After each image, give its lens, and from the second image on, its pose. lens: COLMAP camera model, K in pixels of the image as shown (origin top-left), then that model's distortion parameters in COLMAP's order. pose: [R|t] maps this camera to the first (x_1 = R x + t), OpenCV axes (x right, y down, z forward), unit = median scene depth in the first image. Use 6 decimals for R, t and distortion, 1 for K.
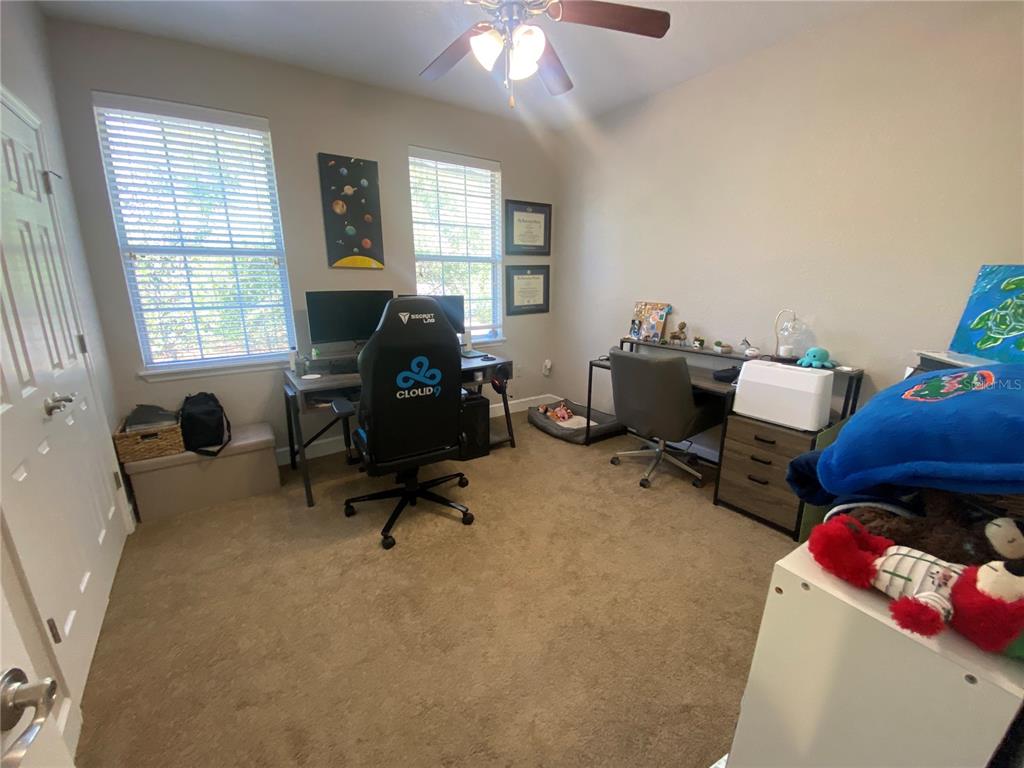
lens RADIAL K [[419.7, 0, 512.0], [0, 419.7, 384.0], [0, 0, 1]] dist [0.024850, -0.026061]
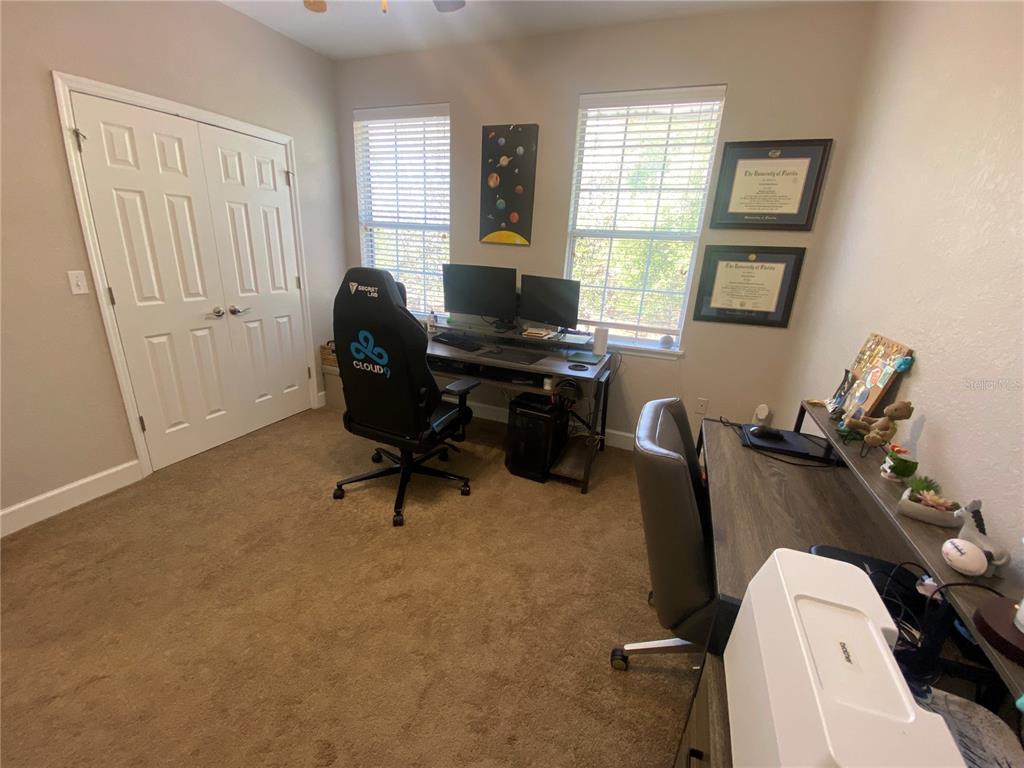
lens RADIAL K [[419.7, 0, 512.0], [0, 419.7, 384.0], [0, 0, 1]] dist [0.024850, -0.026061]
pose [[0.545262, 0.281775, -0.789488, 0.508464], [-0.255869, 0.952811, 0.163350, -0.129084], [0.798261, 0.112937, 0.591629, 0.478674]]
